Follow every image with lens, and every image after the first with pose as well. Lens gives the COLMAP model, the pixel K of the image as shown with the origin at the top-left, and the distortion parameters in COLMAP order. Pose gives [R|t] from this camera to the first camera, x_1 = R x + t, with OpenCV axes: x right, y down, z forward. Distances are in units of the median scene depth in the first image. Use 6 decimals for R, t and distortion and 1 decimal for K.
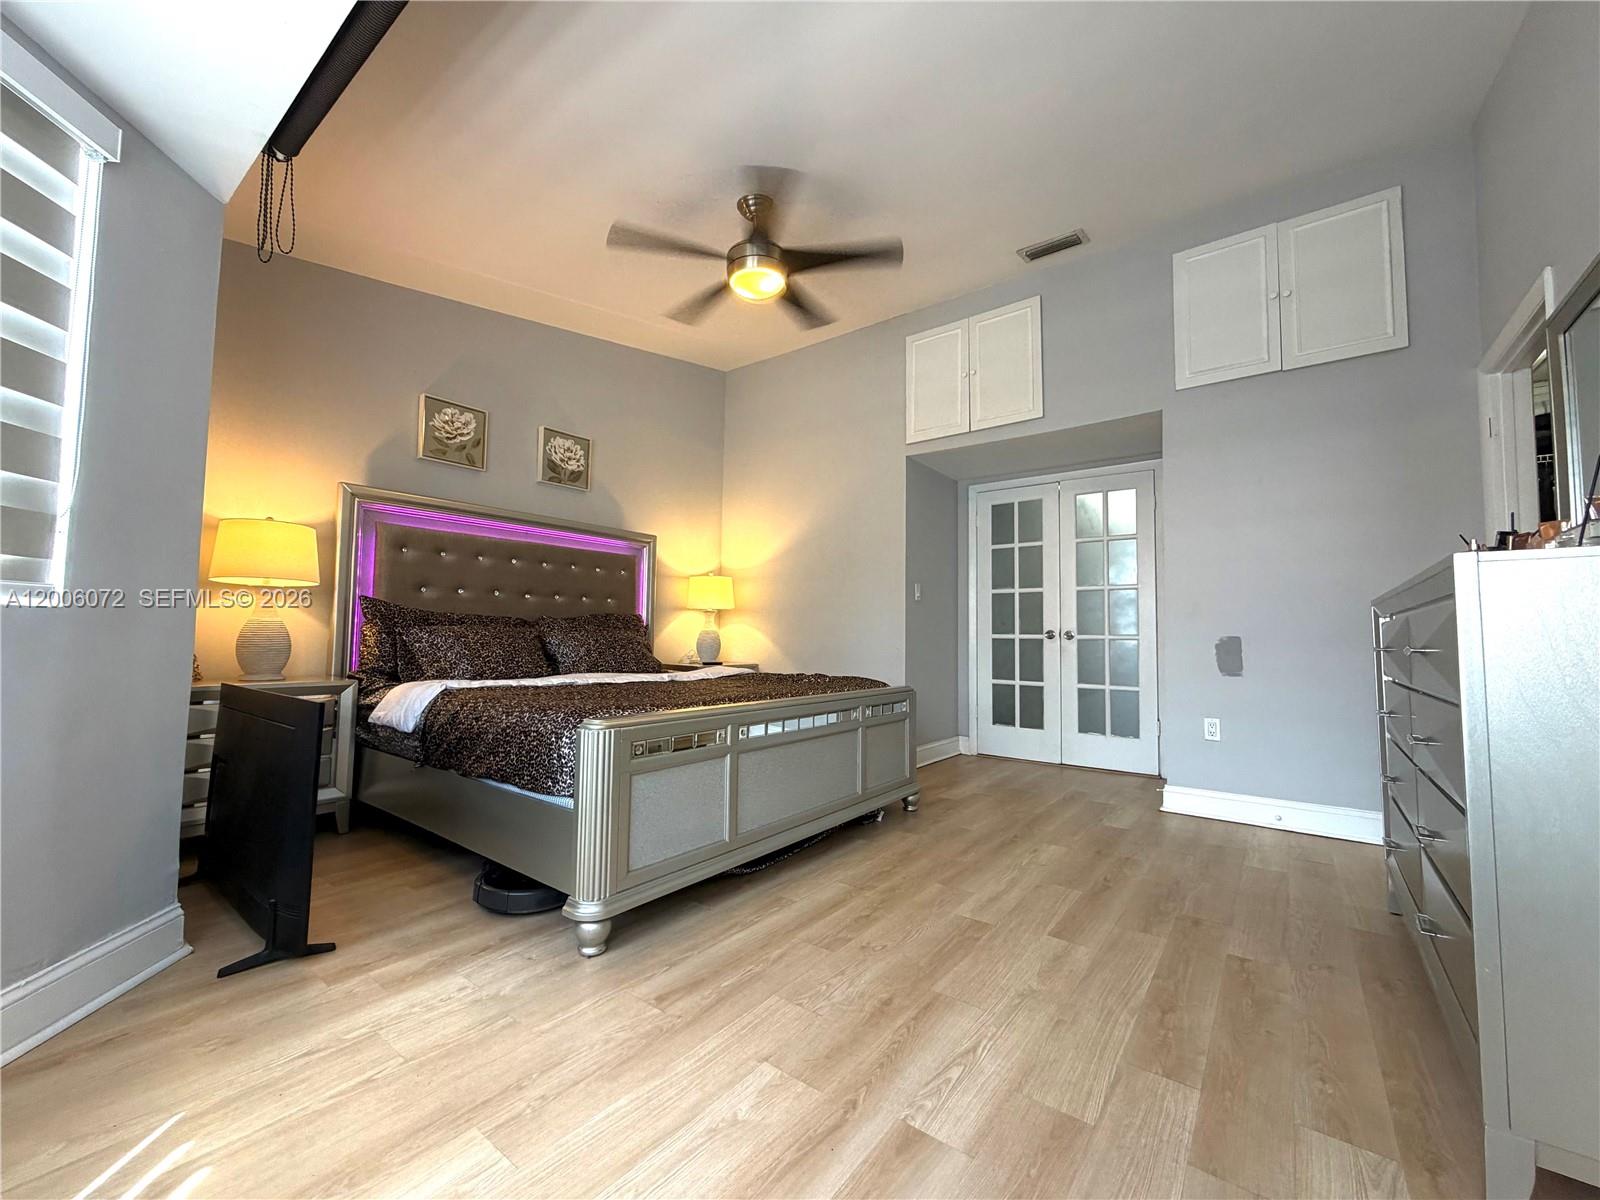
lens RADIAL K [[641.0, 0, 795.2], [0, 641.0, 598.9], [0, 0, 1]] dist [-0.001642, 0.000131]
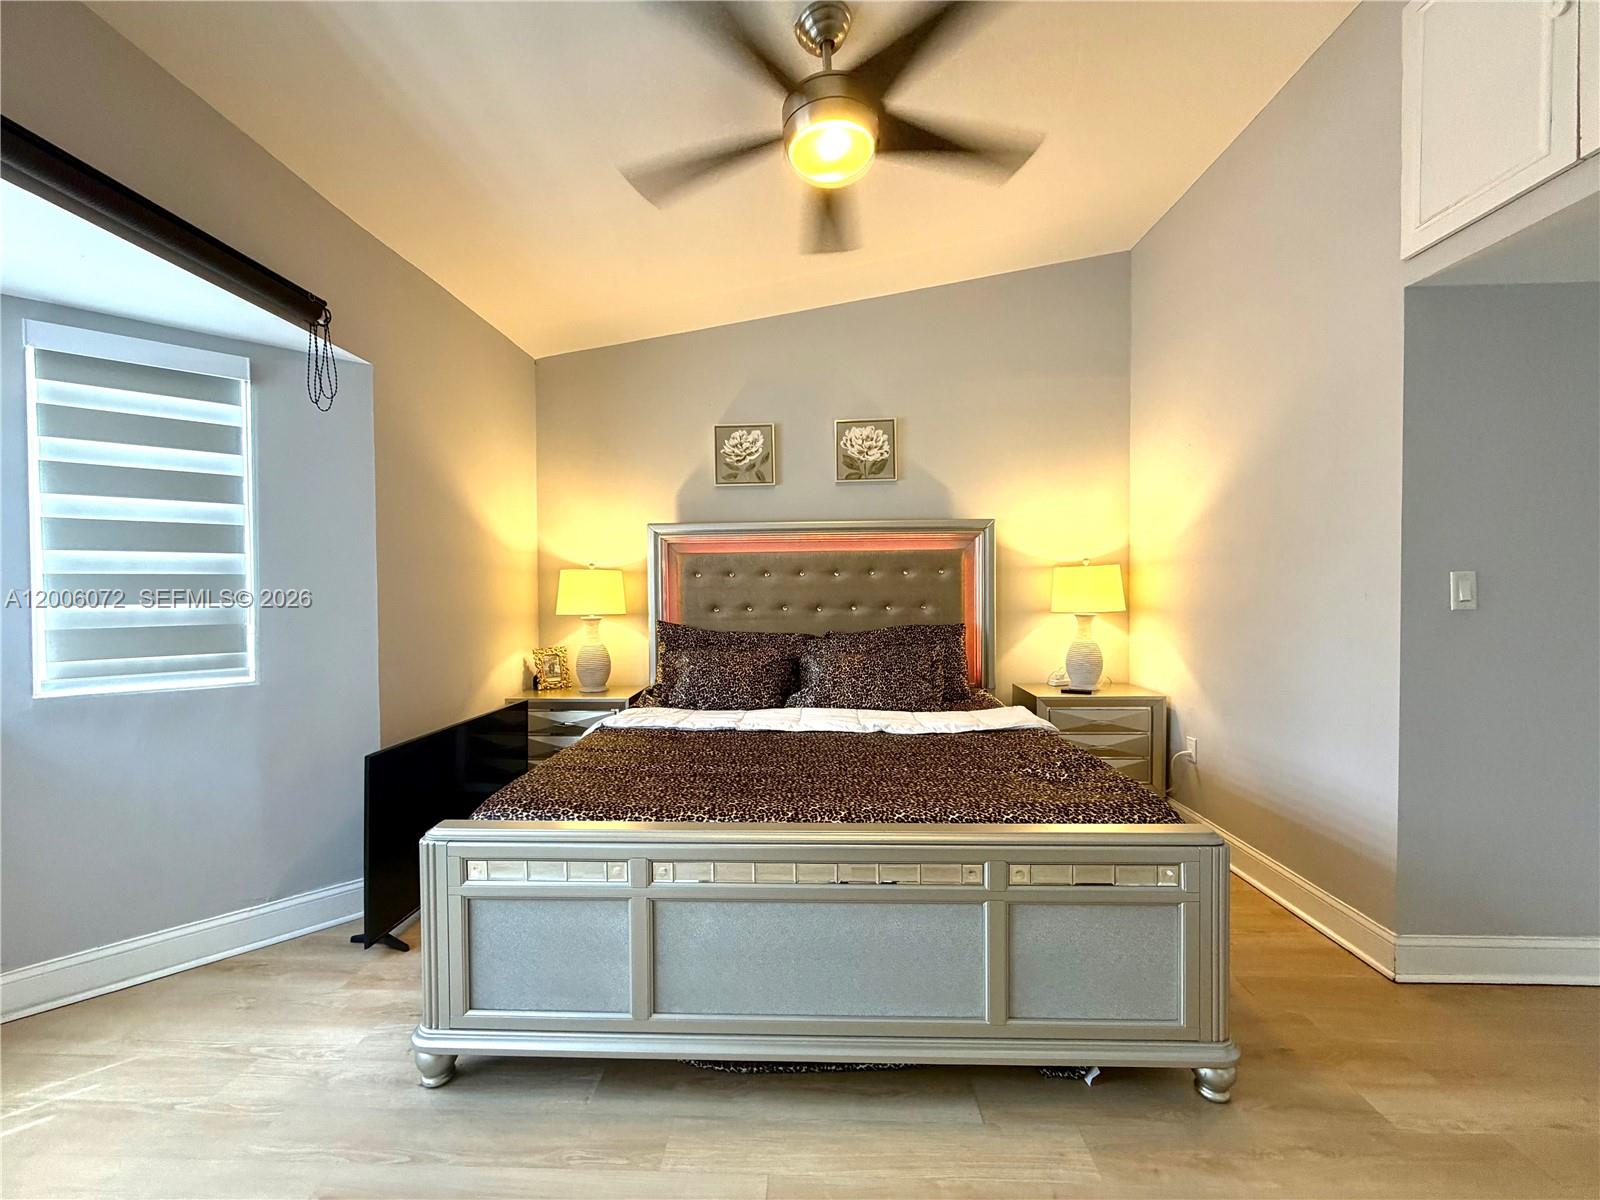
lens RADIAL K [[641.0, 0, 795.2], [0, 641.0, 598.9], [0, 0, 1]] dist [-0.001642, 0.000131]
pose [[0.573563, -0.005190, -0.819145, 0.347064], [0.065671, 0.997053, 0.039665, -0.062717], [0.816525, -0.076544, 0.572213, 0.455442]]
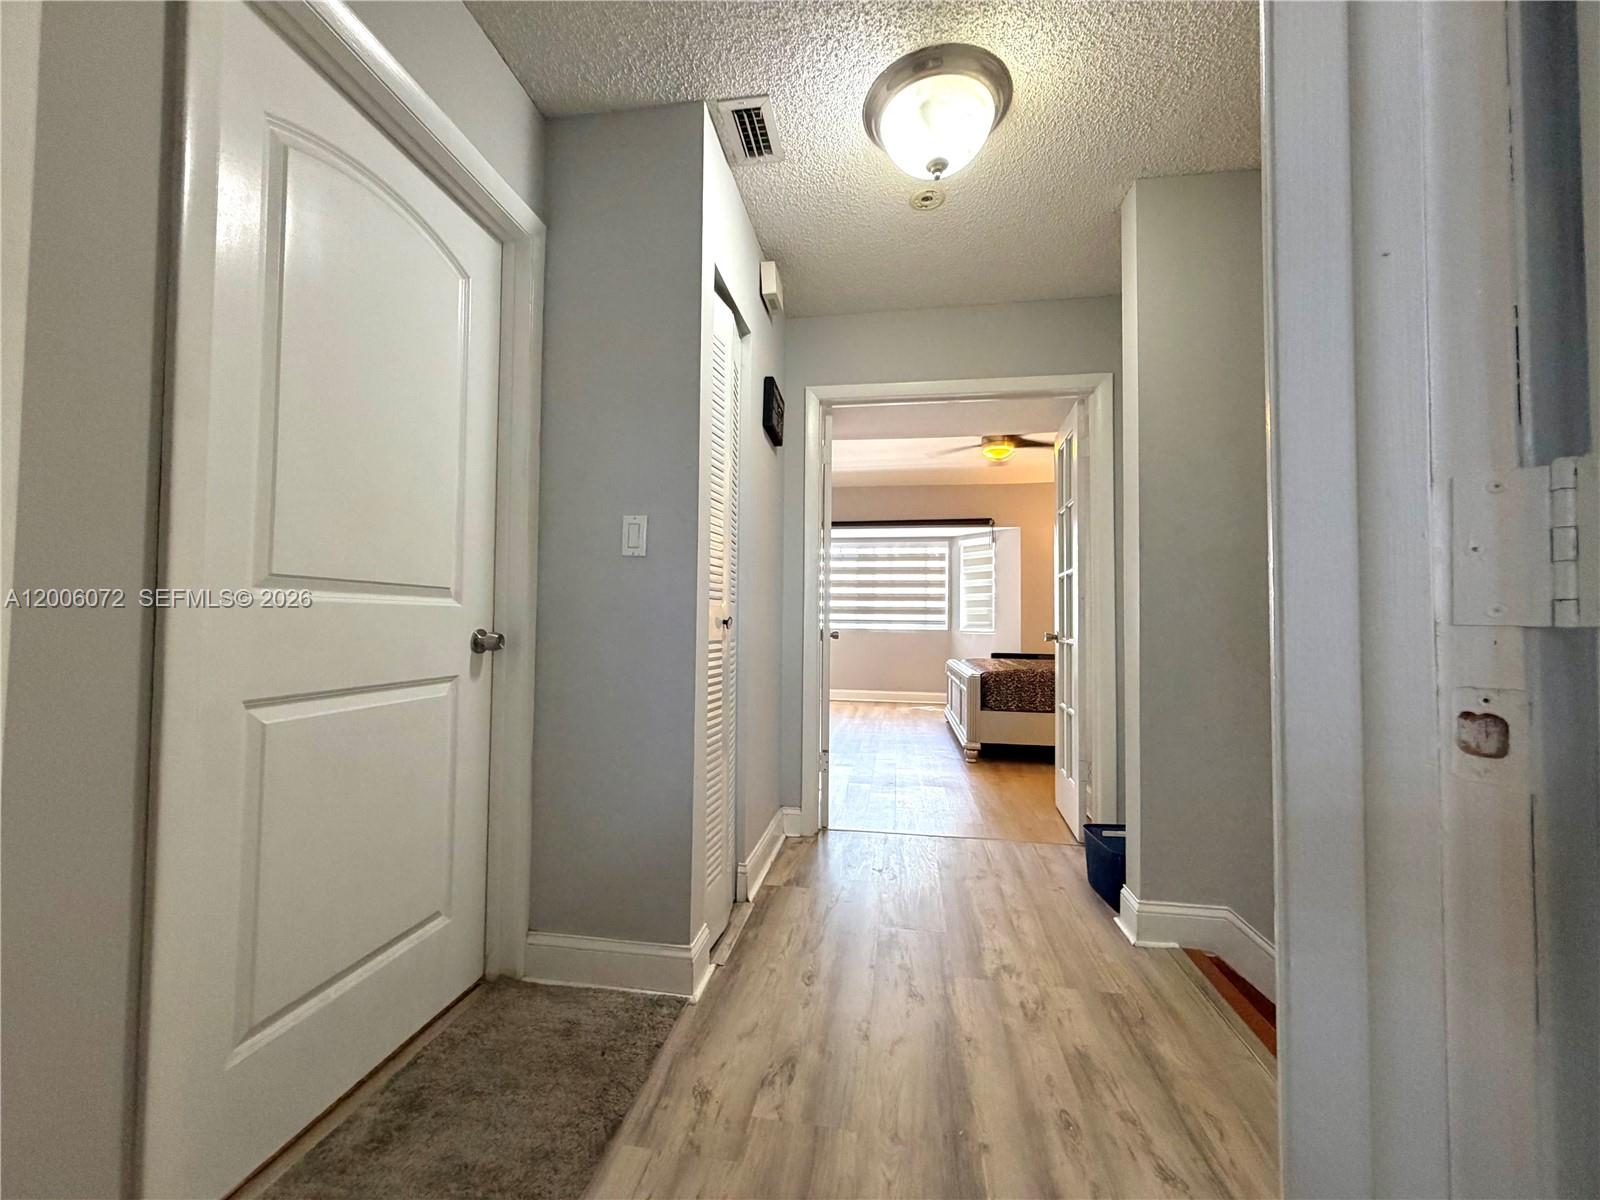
lens RADIAL K [[641.0, 0, 795.2], [0, 641.0, 598.9], [0, 0, 1]] dist [-0.001642, 0.000131]
pose [[-0.880107, -0.035800, -0.473425, 1.077455], [0.010035, 0.995528, -0.093936, 0.088208], [0.474670, -0.087424, -0.875811, 1.864922]]
